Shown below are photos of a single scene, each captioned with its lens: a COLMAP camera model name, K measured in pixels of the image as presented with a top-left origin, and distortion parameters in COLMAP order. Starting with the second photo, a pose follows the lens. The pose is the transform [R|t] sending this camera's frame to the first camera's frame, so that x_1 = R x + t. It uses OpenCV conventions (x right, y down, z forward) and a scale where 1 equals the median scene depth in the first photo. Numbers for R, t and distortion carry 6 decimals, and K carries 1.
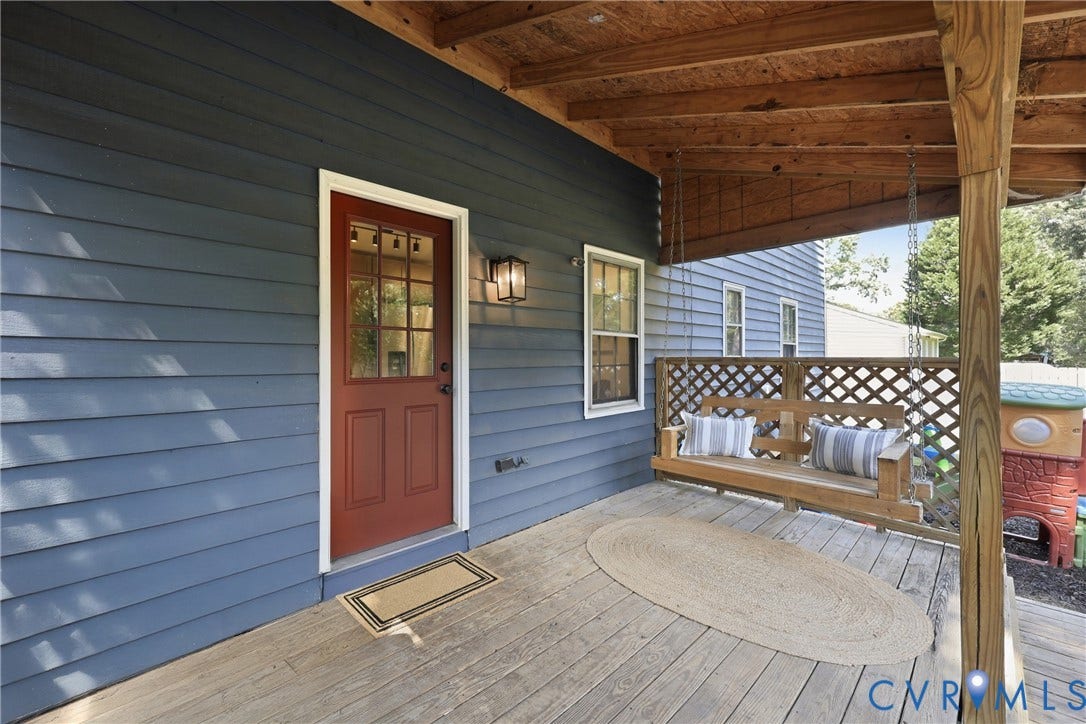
lens RADIAL K [[437.6, 0, 543.6], [0, 437.6, 358.0], [0, 0, 1]] dist [0.001815, 0.000167]
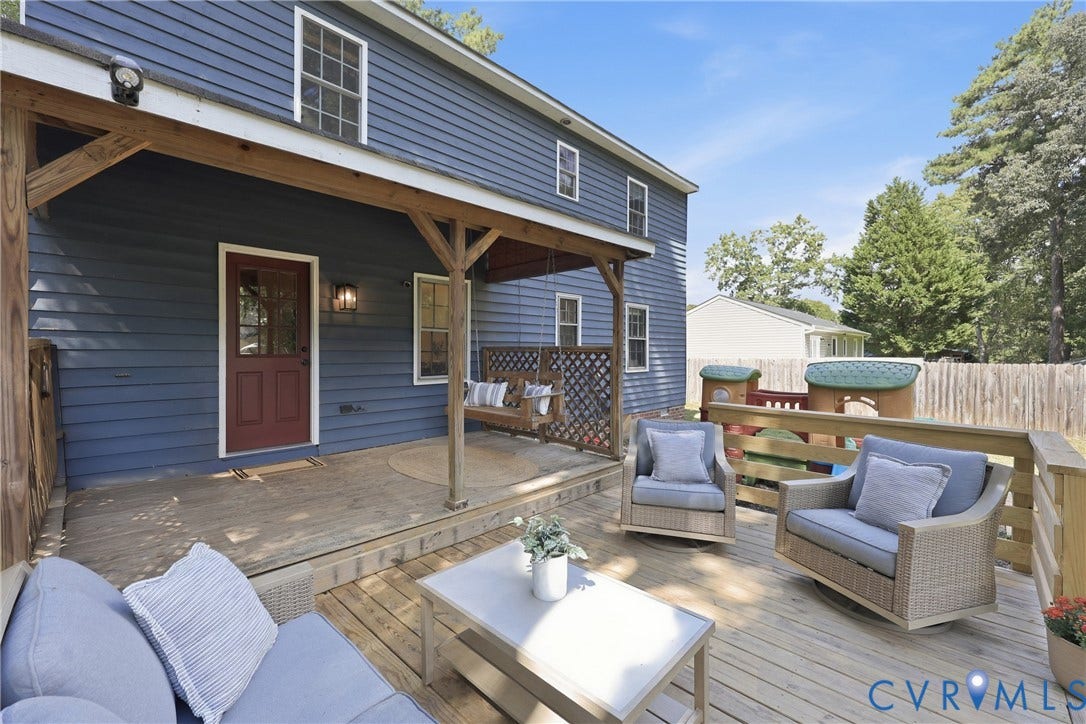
lens RADIAL K [[437.6, 0, 543.6], [0, 437.6, 358.0], [0, 0, 1]] dist [0.001815, 0.000167]
pose [[0.999549, 0.006543, 0.029310, 0.452222], [-0.006913, 0.999897, 0.012562, 0.018436], [-0.029225, -0.012759, 0.999491, -0.504349]]
